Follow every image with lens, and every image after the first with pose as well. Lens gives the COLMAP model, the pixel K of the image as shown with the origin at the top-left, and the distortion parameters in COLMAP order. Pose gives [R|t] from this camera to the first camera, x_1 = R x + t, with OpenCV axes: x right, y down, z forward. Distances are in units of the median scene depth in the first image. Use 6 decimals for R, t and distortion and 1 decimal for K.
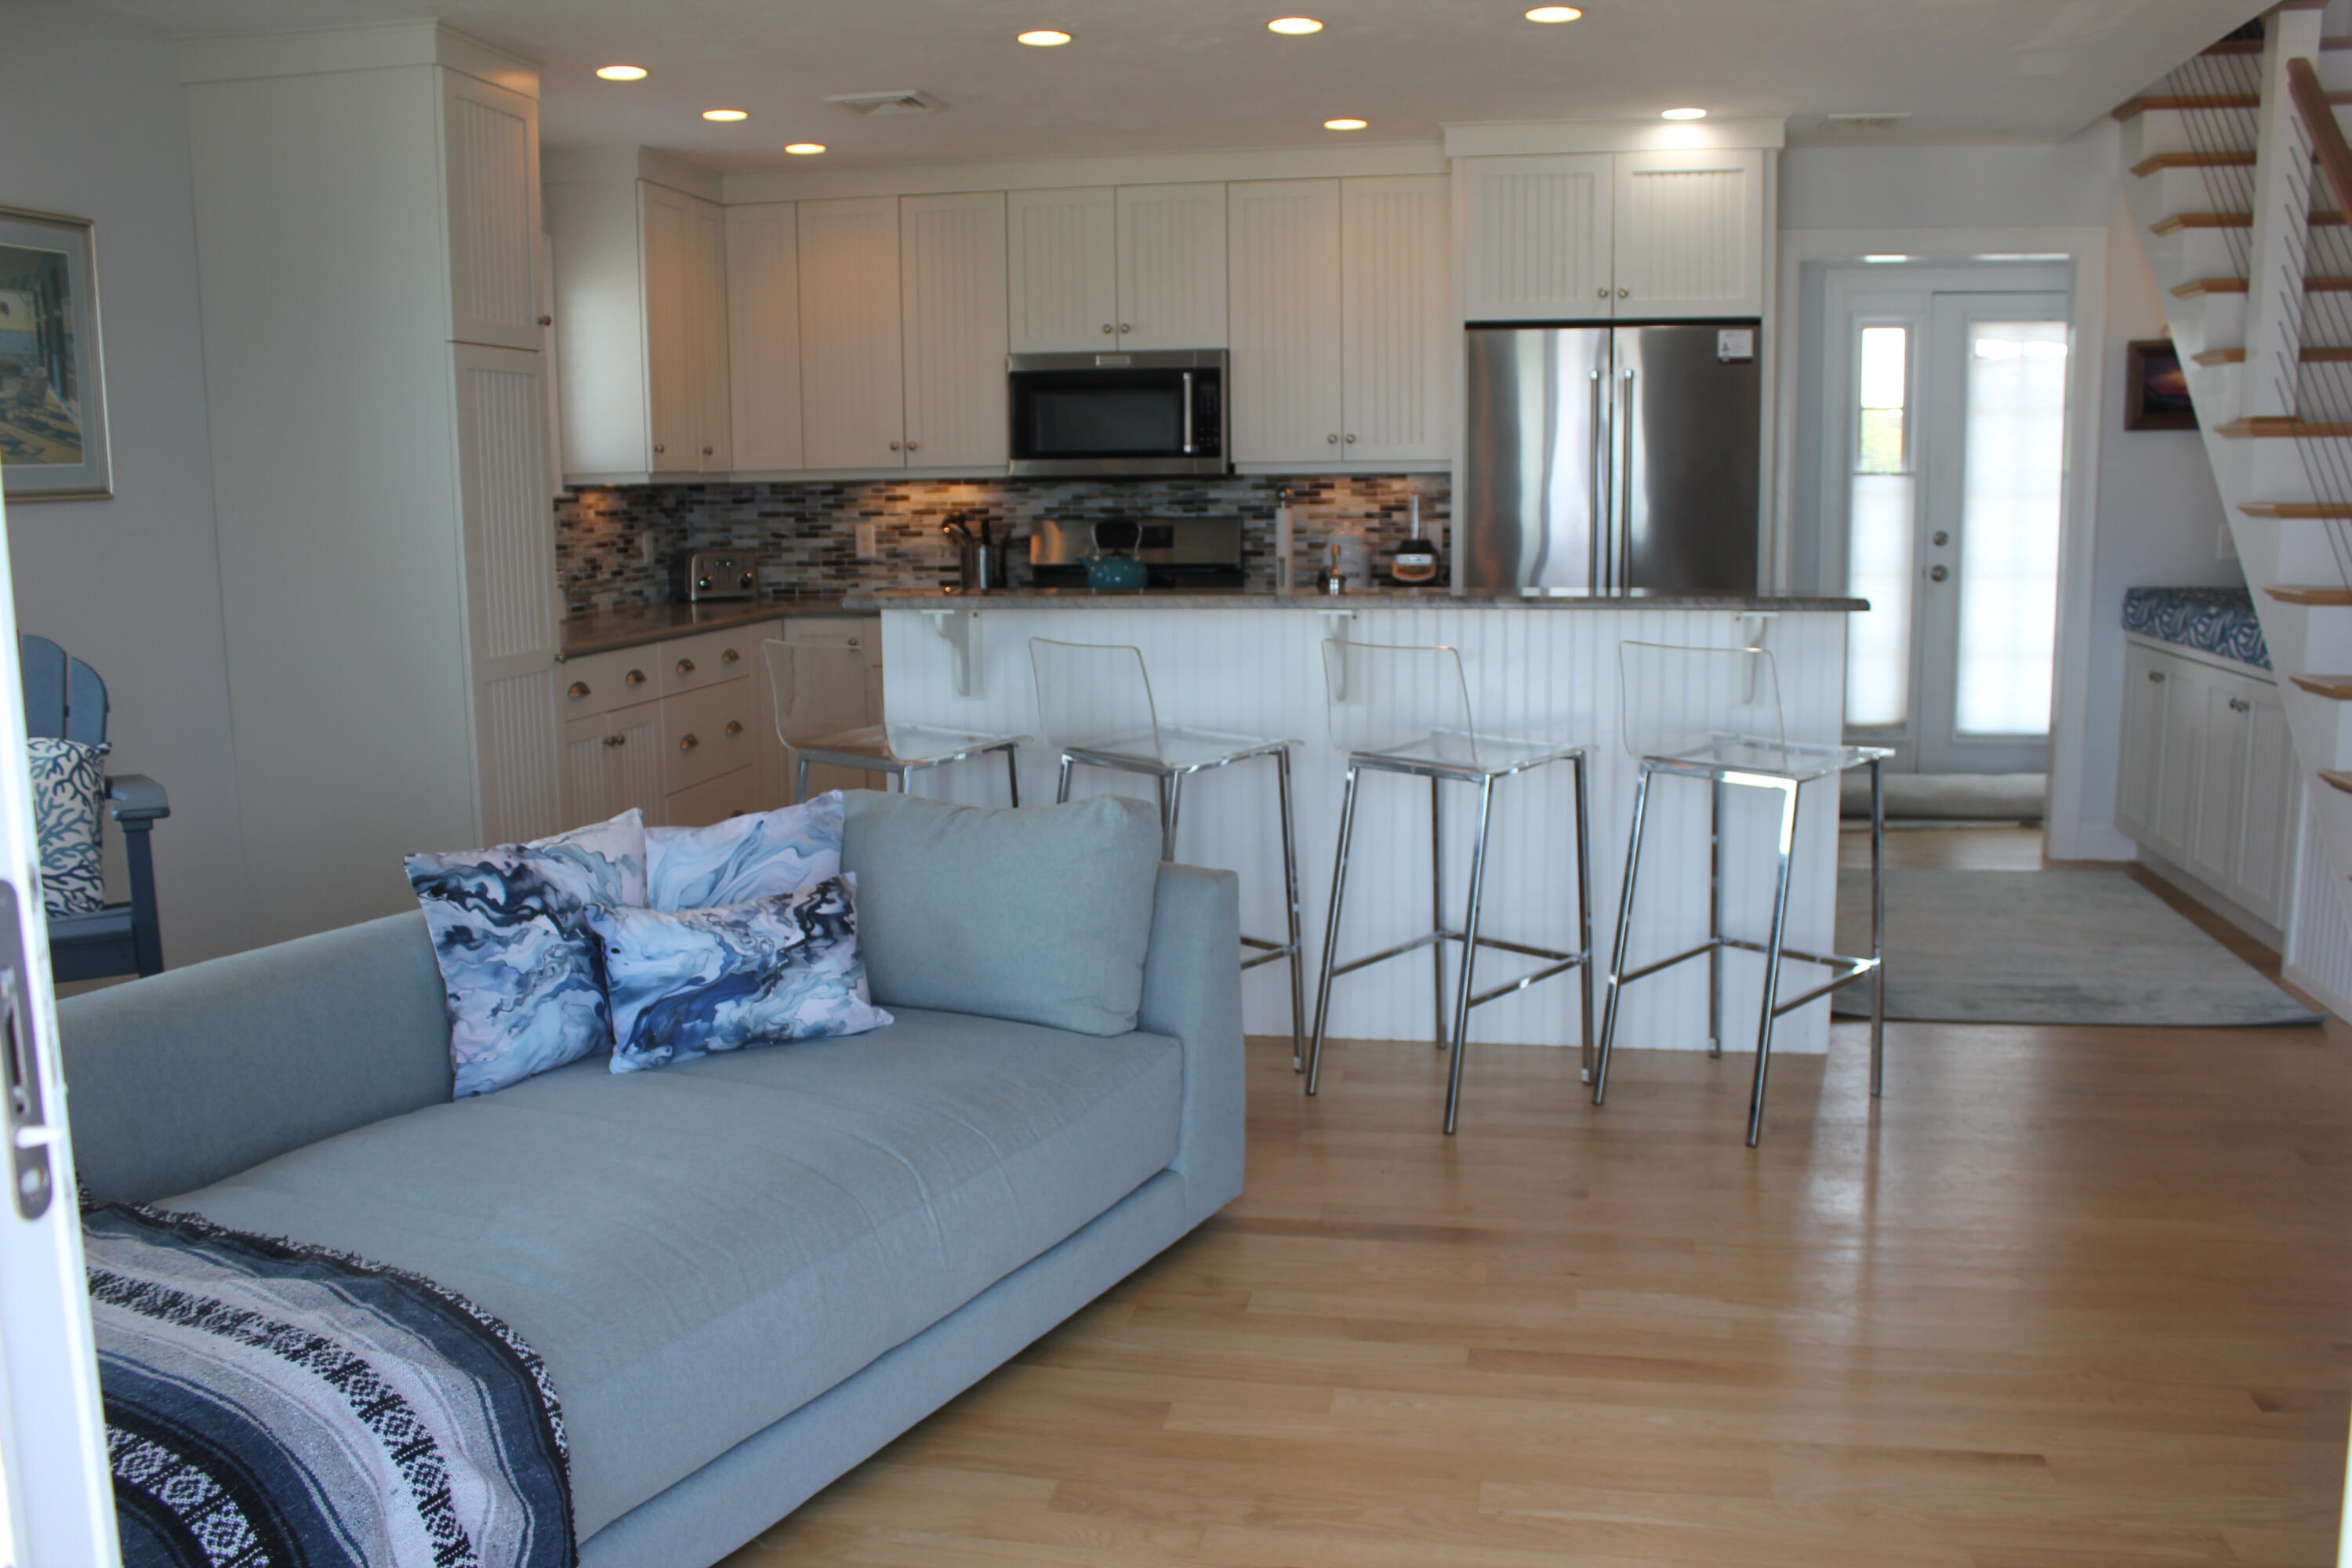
lens RADIAL K [[1970.3, 0, 1176.0], [0, 1970.3, 784.0], [0, 0, 1]] dist [-0.172747, 0.186273]
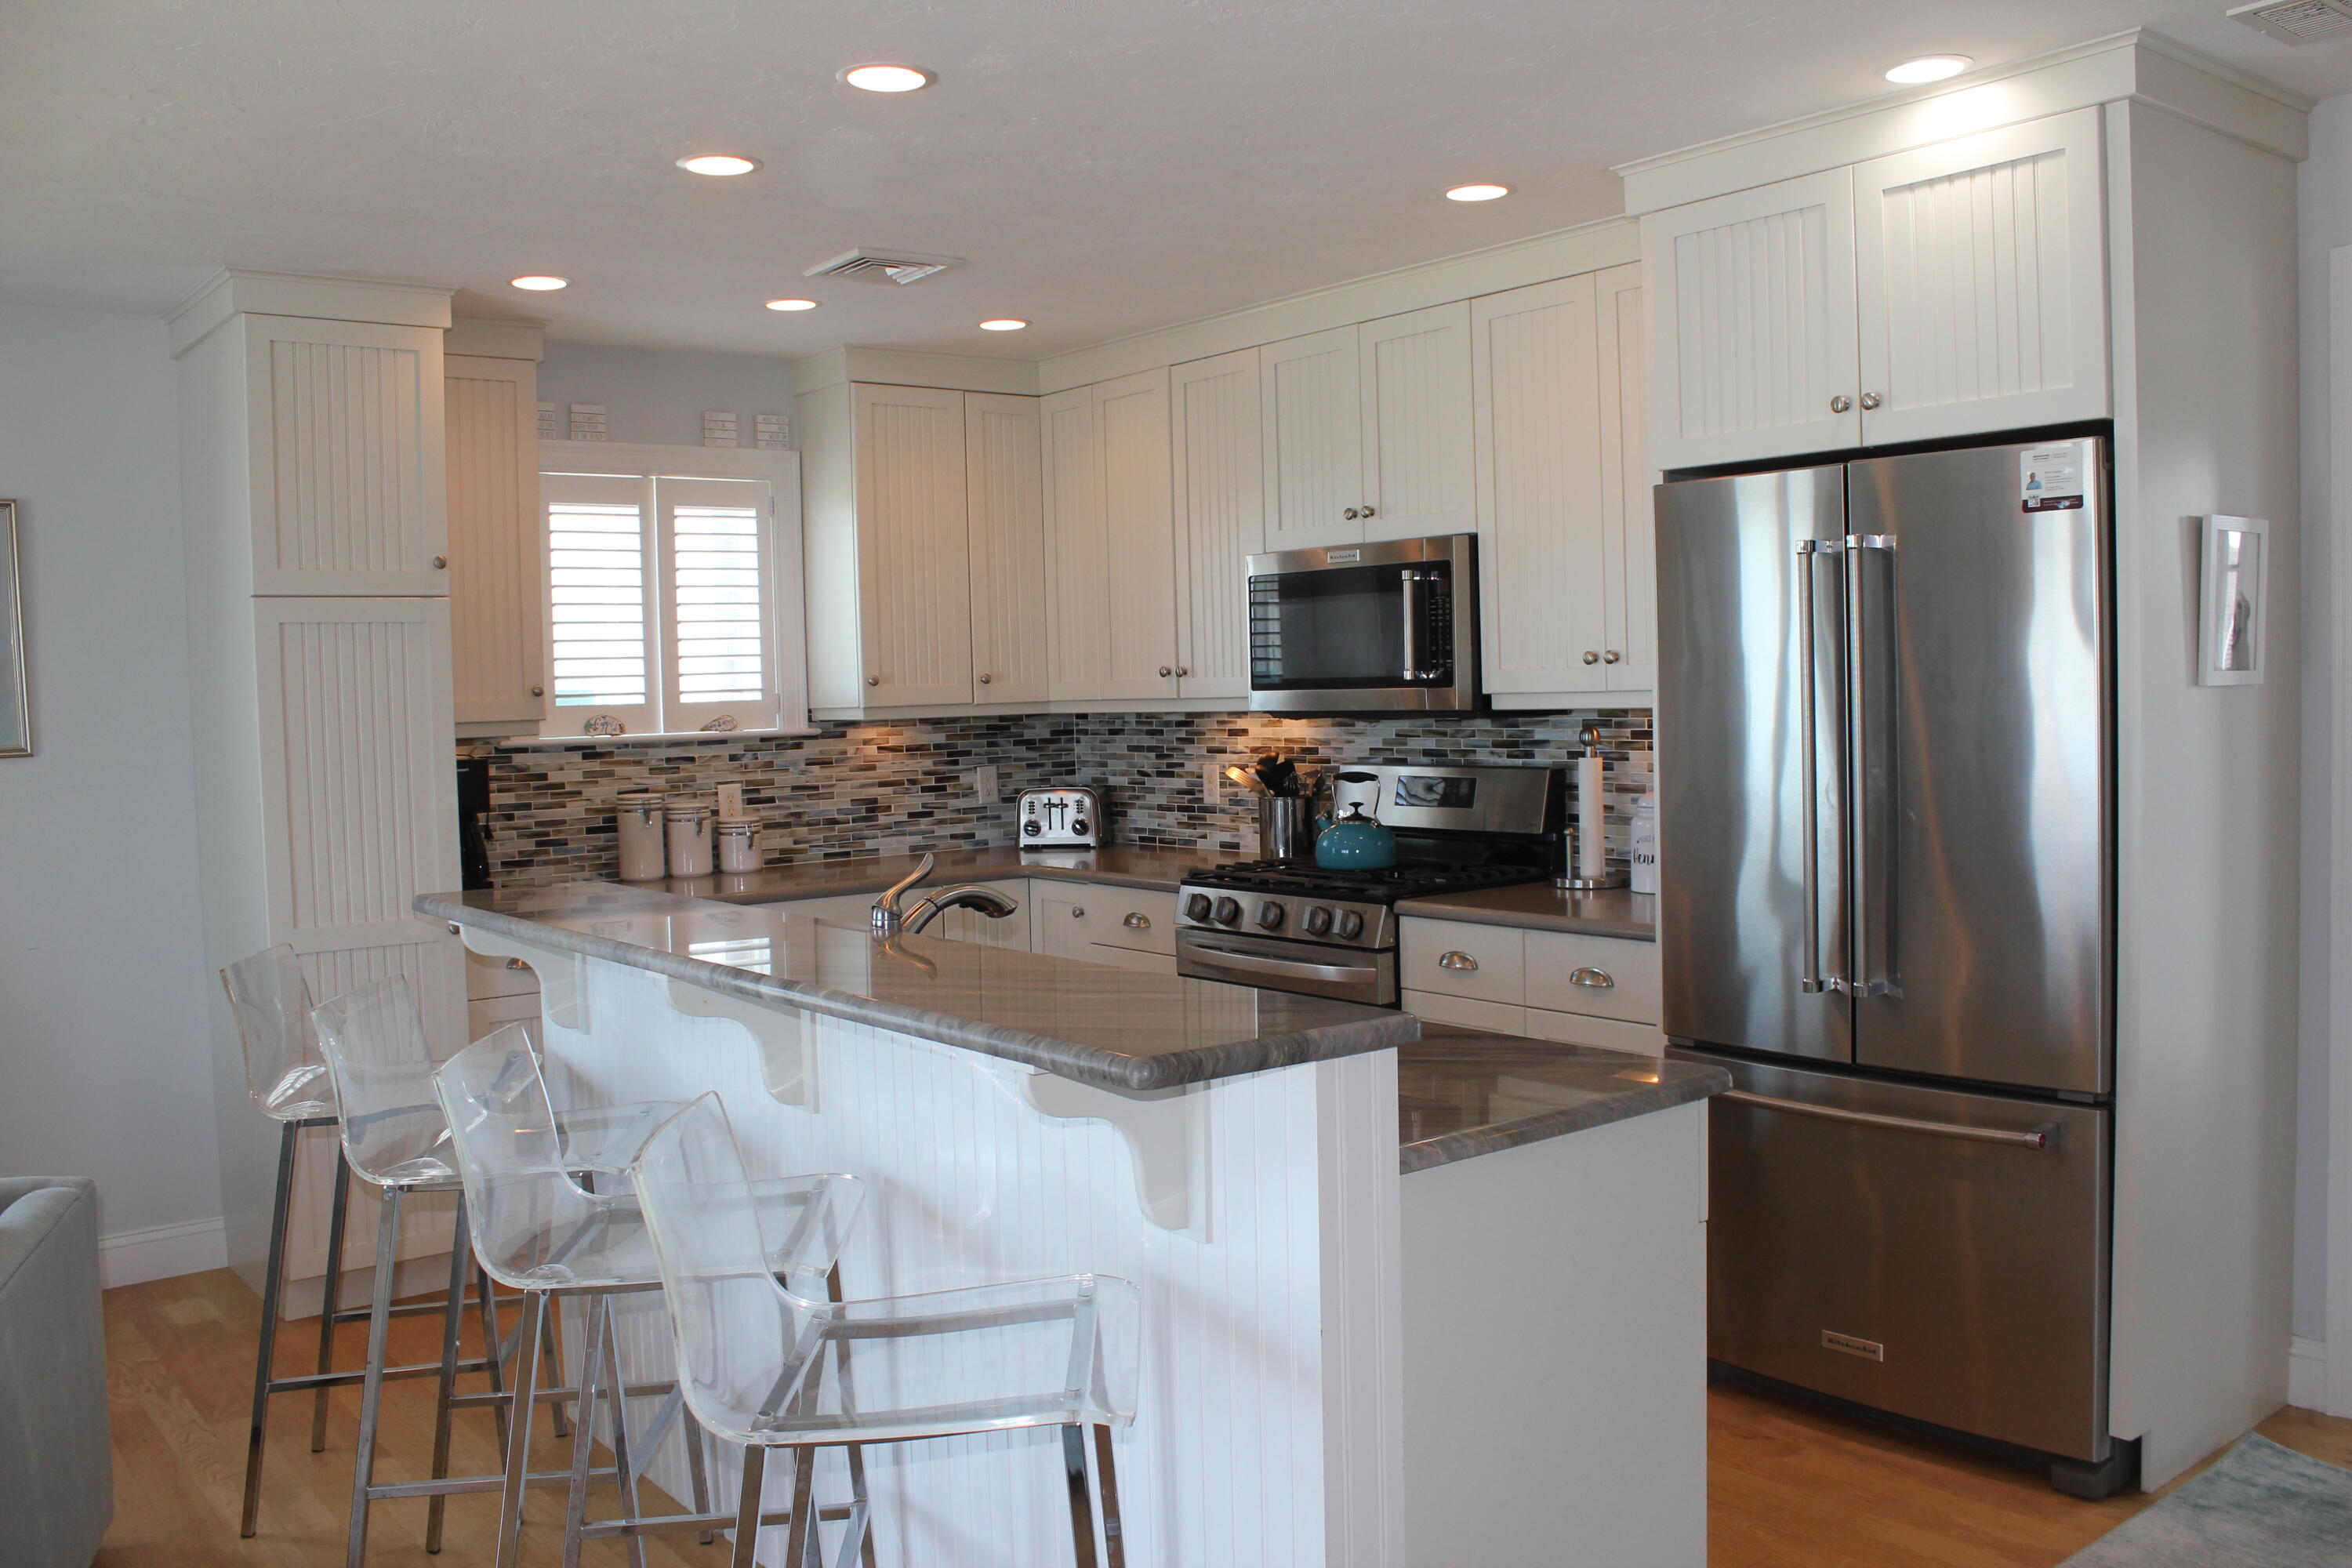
lens RADIAL K [[1970.3, 0, 1176.0], [0, 1970.3, 784.0], [0, 0, 1]] dist [-0.172747, 0.186273]
pose [[0.754637, 0.023947, -0.655706, 0.401758], [-0.081849, 0.994964, -0.057861, -0.081261], [0.651018, 0.097333, 0.752796, 0.400567]]
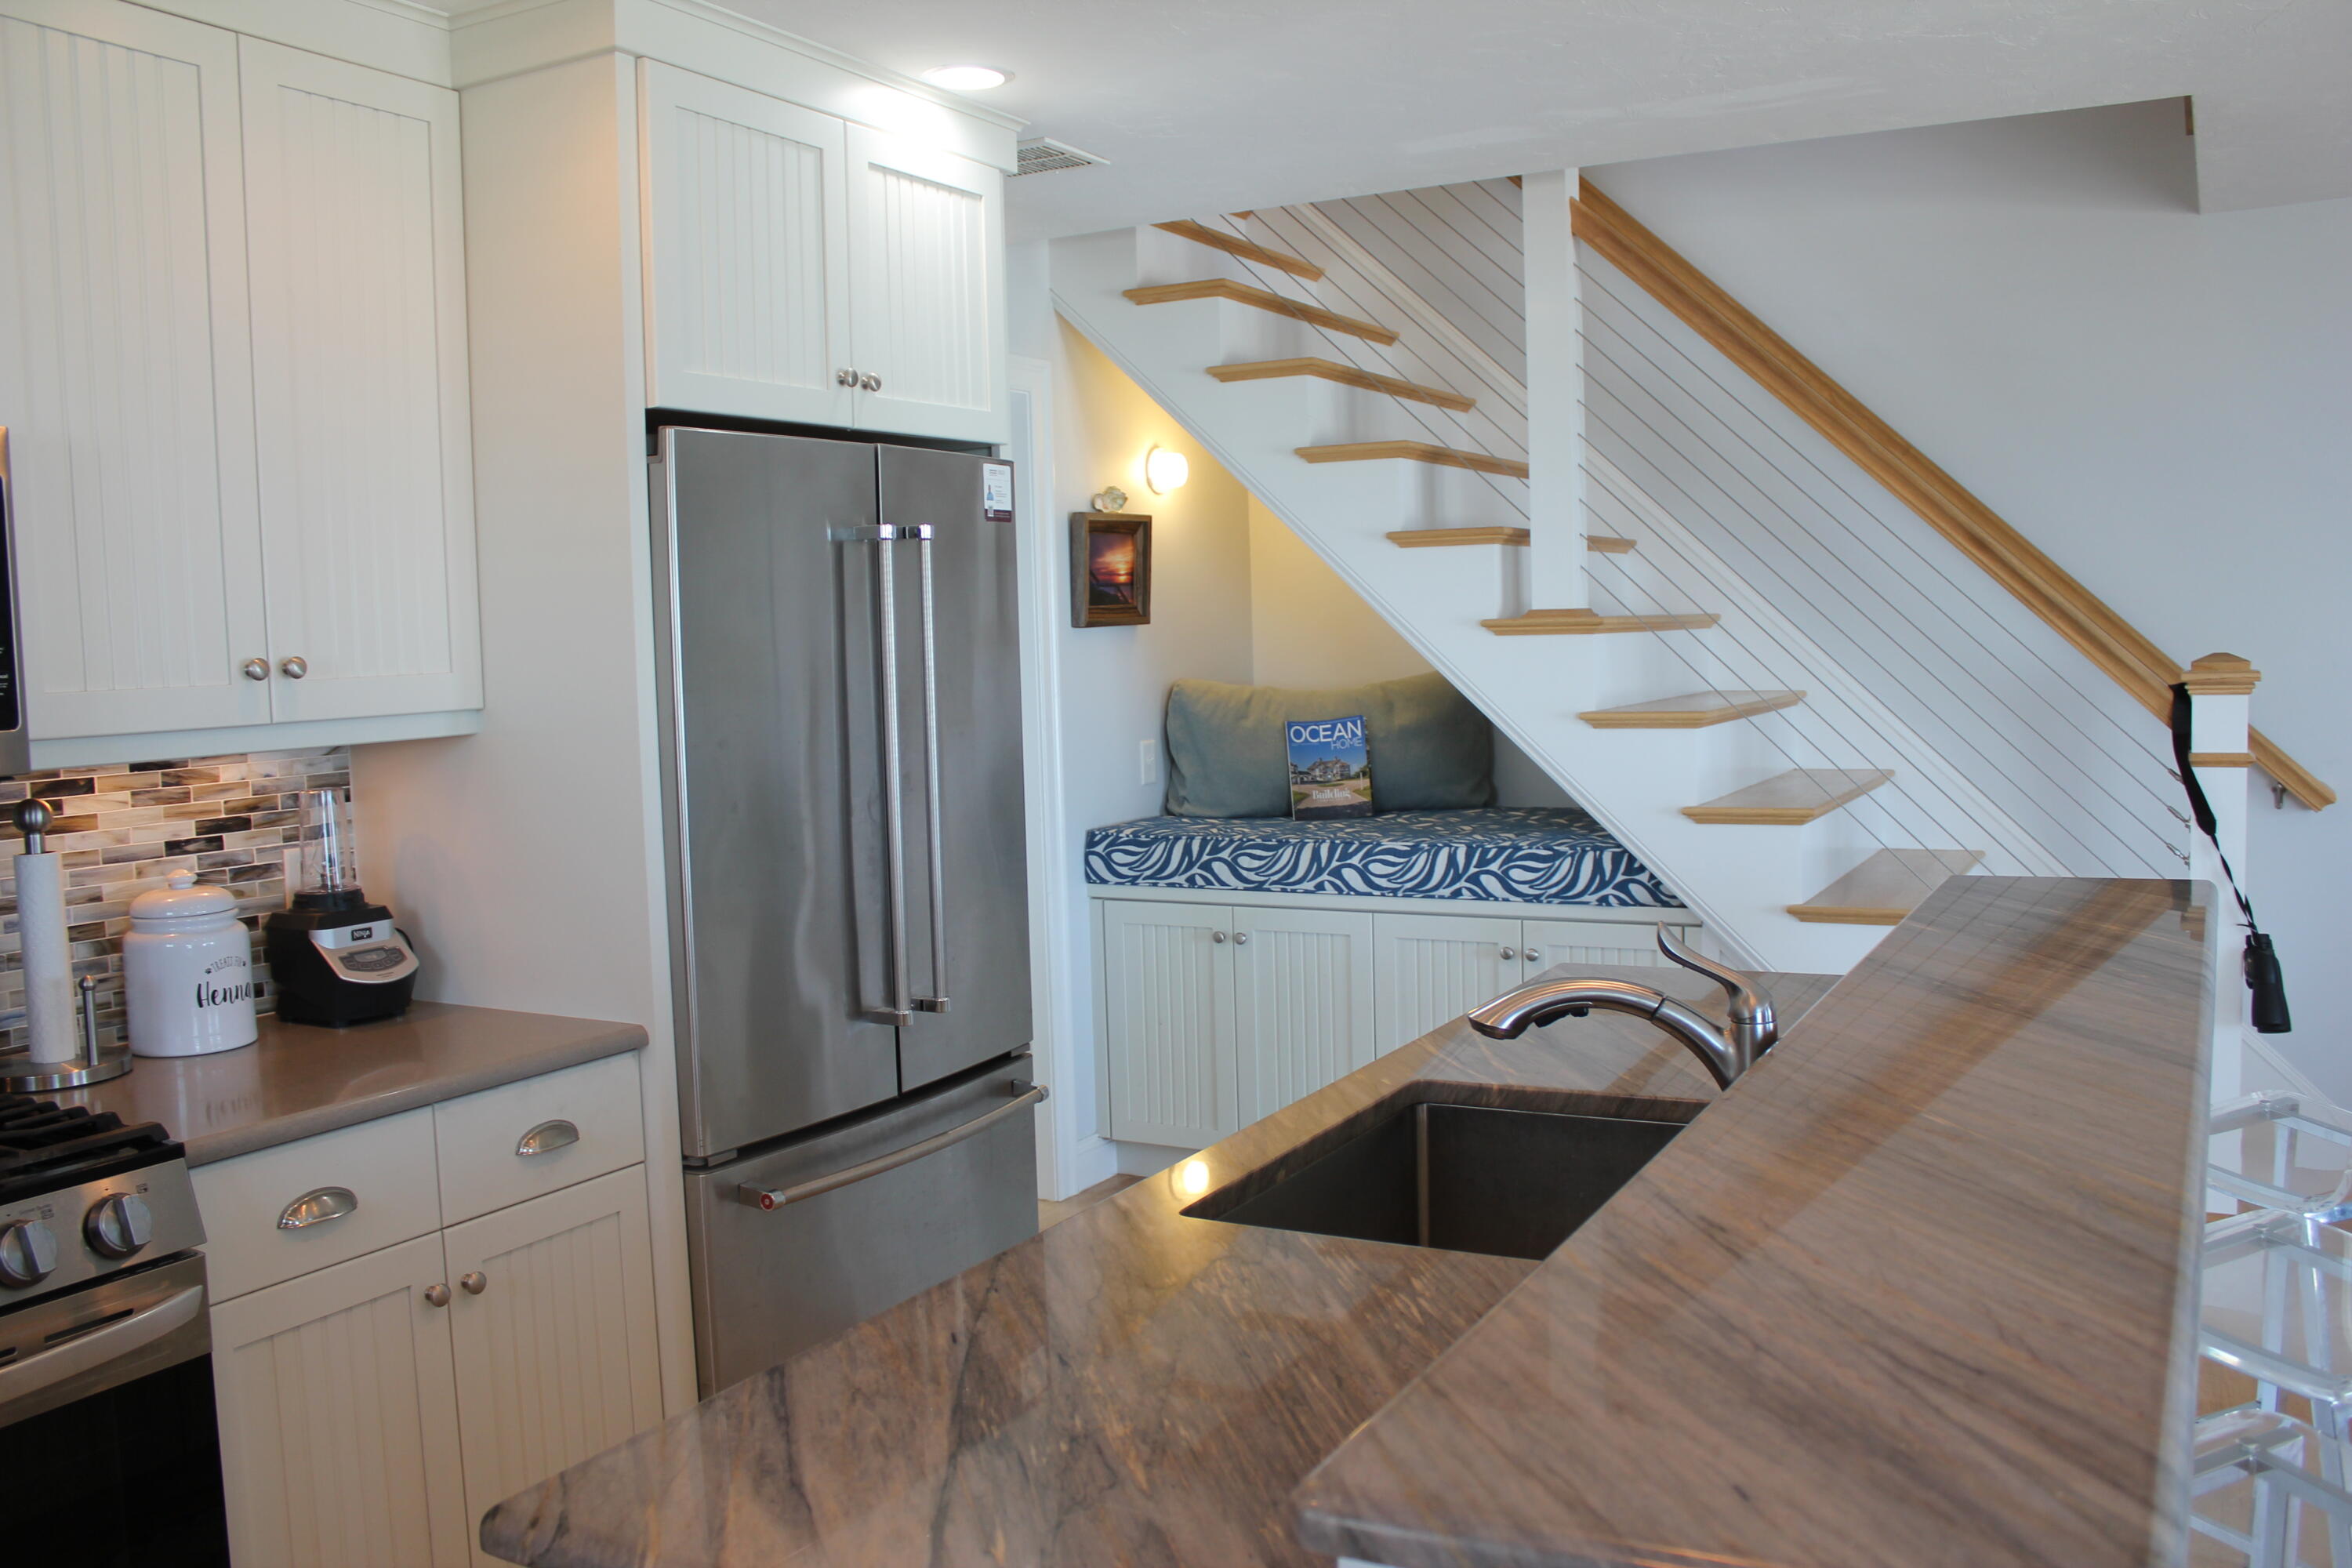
lens RADIAL K [[1970.3, 0, 1176.0], [0, 1970.3, 784.0], [0, 0, 1]] dist [-0.172747, 0.186273]
pose [[0.307063, -0.072558, 0.948919, -0.231463], [0.169514, 0.985315, 0.020488, -0.125829], [-0.936471, 0.154564, 0.314853, 0.685495]]
